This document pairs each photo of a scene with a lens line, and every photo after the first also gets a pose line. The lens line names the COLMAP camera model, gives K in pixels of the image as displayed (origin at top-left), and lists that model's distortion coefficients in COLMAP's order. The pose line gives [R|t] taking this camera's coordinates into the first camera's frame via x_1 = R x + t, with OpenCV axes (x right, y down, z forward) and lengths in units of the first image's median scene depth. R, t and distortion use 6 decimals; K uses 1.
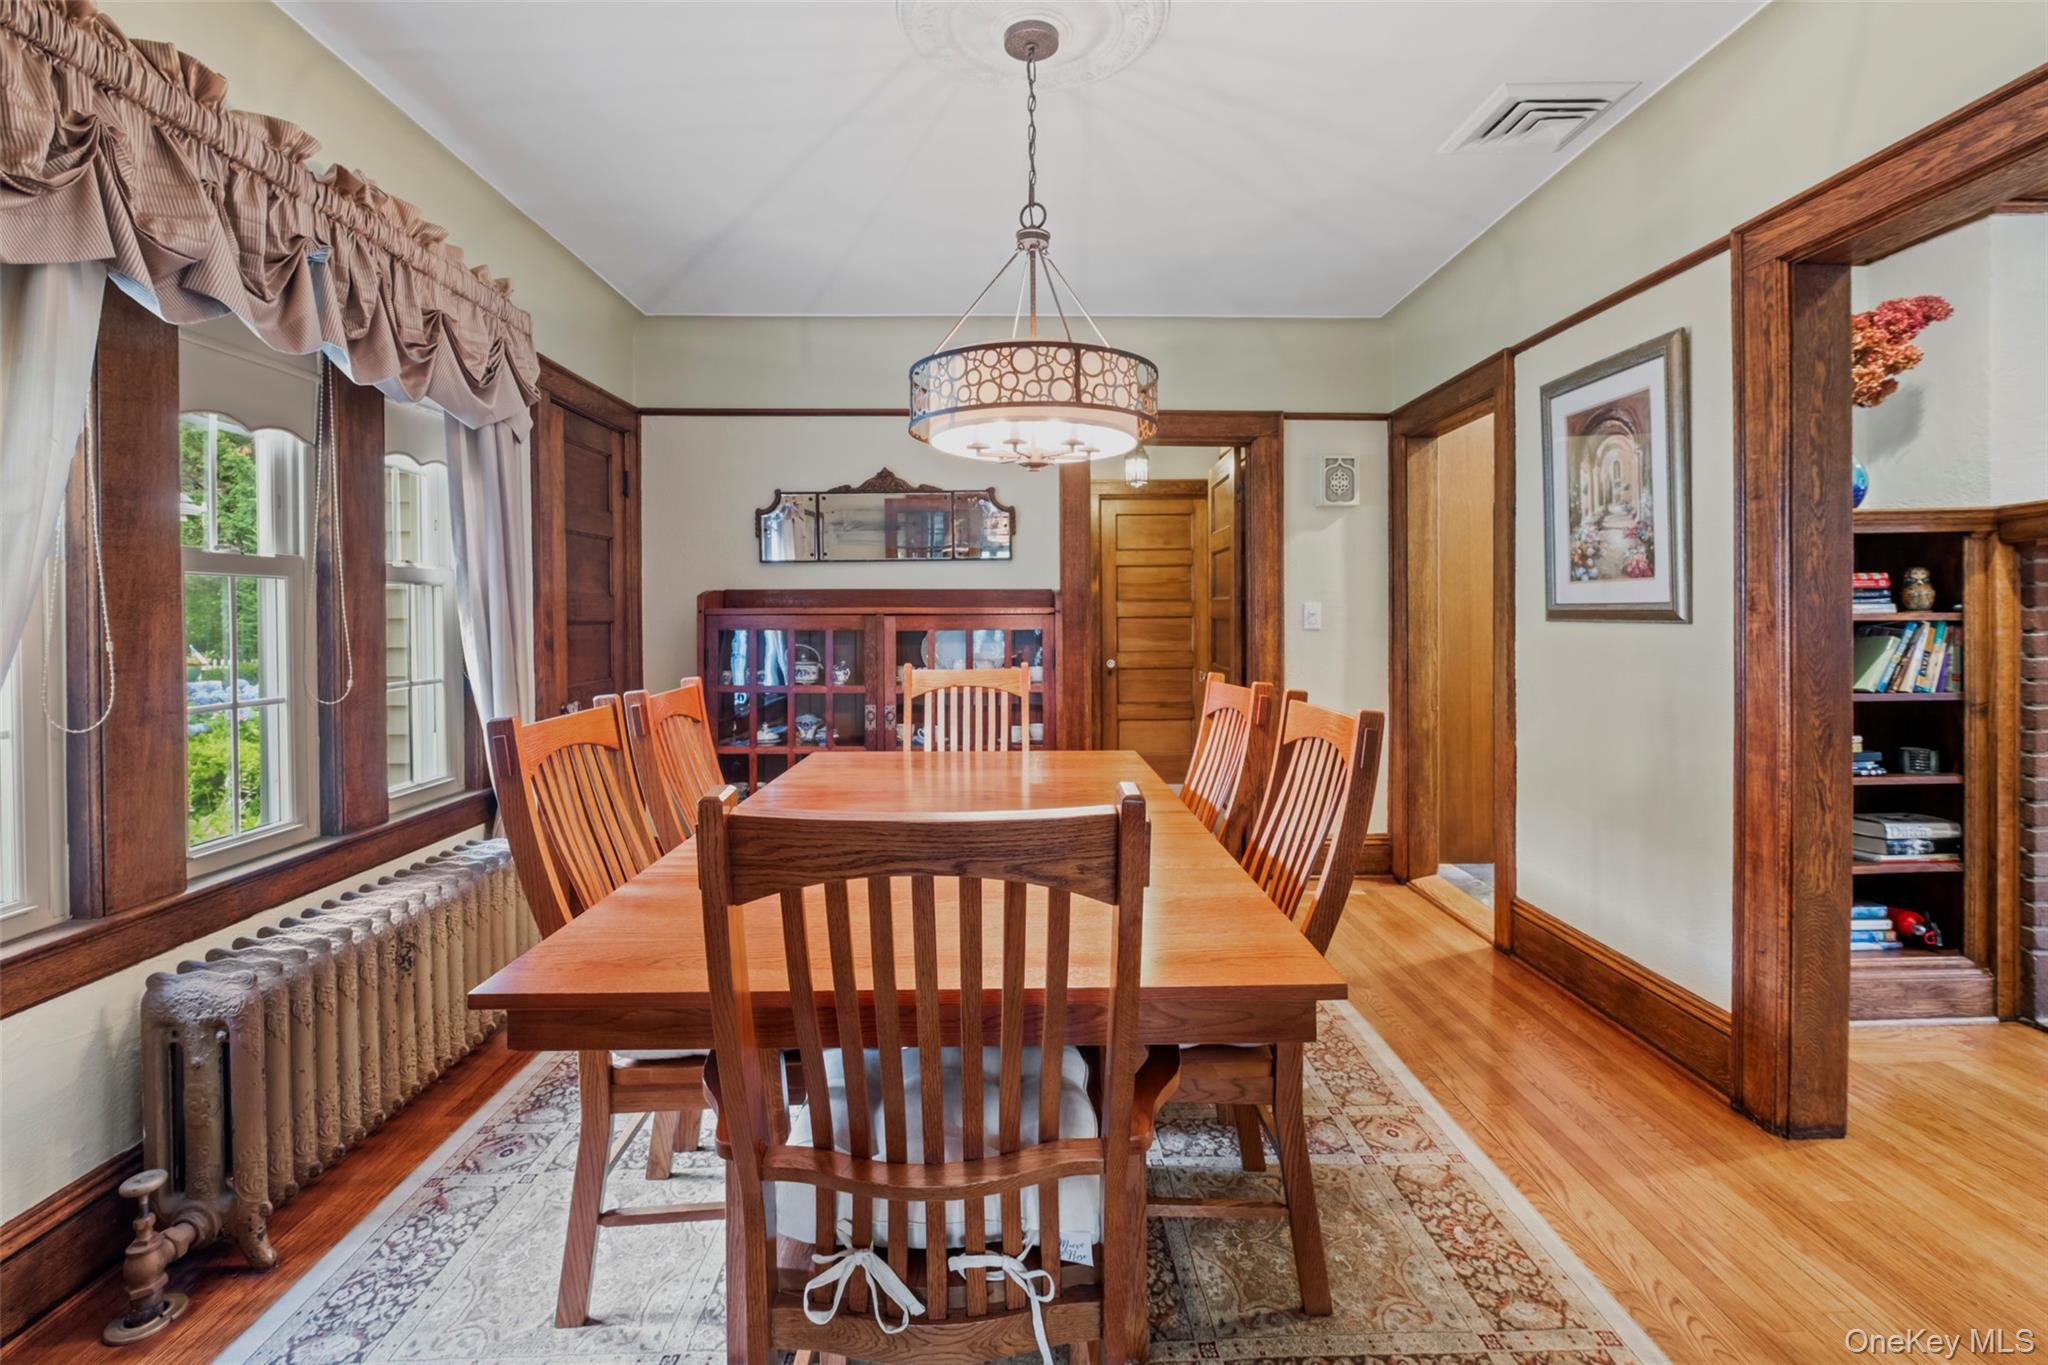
lens RADIAL K [[904.9, 0, 1028.0], [0, 904.9, 618.4], [0, 0, 1]] dist [-0.000600, 0.000033]
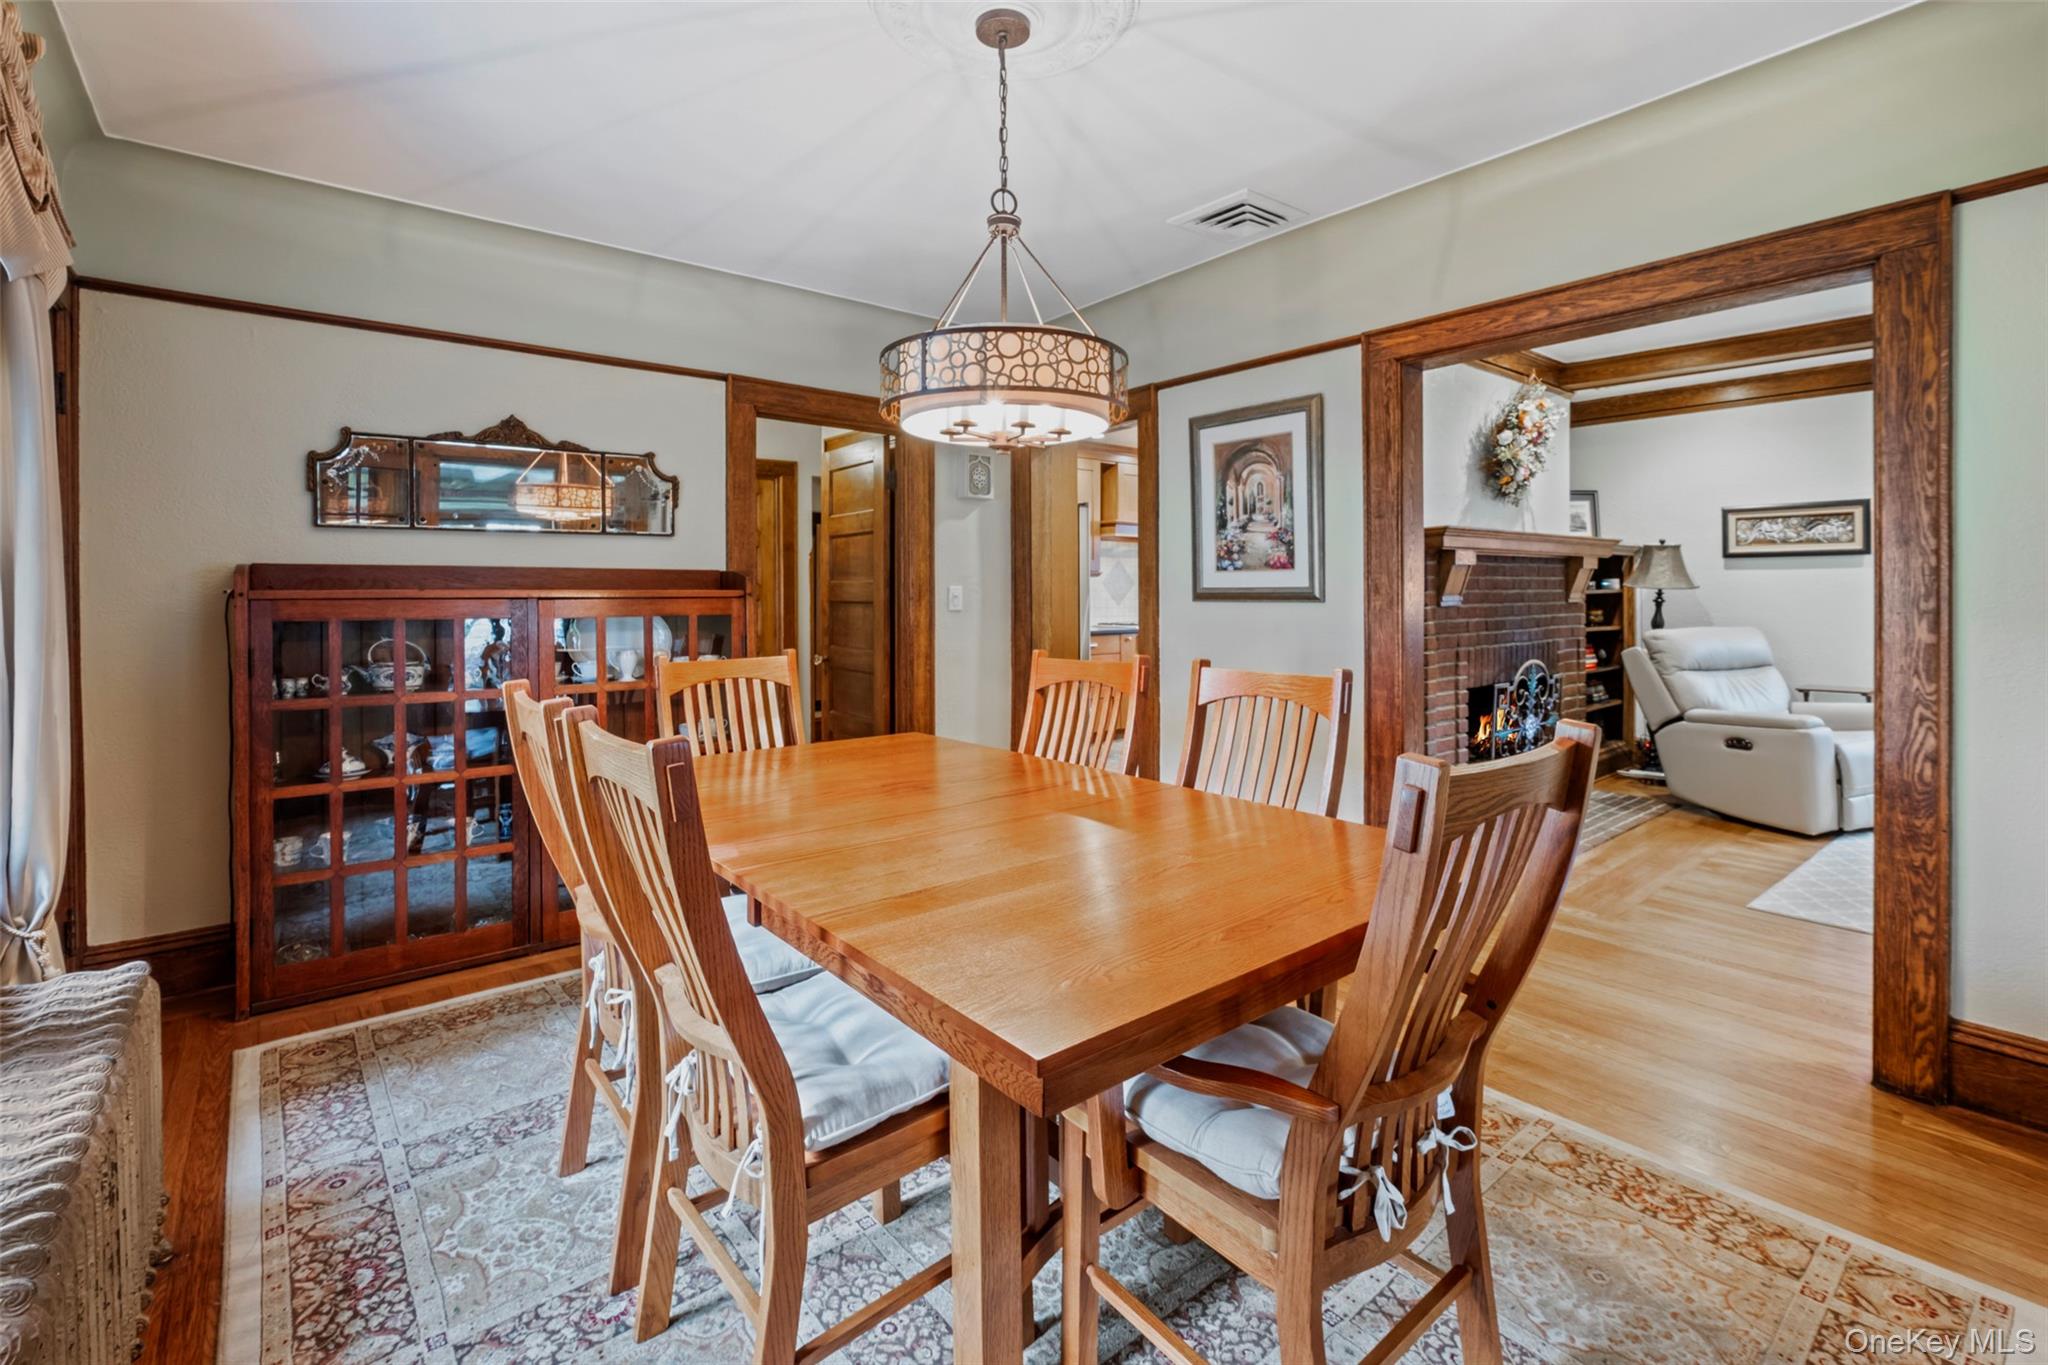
lens RADIAL K [[909.4, 0, 1017.8], [0, 909.4, 597.1], [0, 0, 1]] dist [-0.003475, -0.000447]
pose [[0.791847, -0.002572, 0.610714, -0.489141], [0.006103, 0.999975, -0.003702, 0.000156], [-0.610689, 0.006658, 0.791842, 0.154934]]
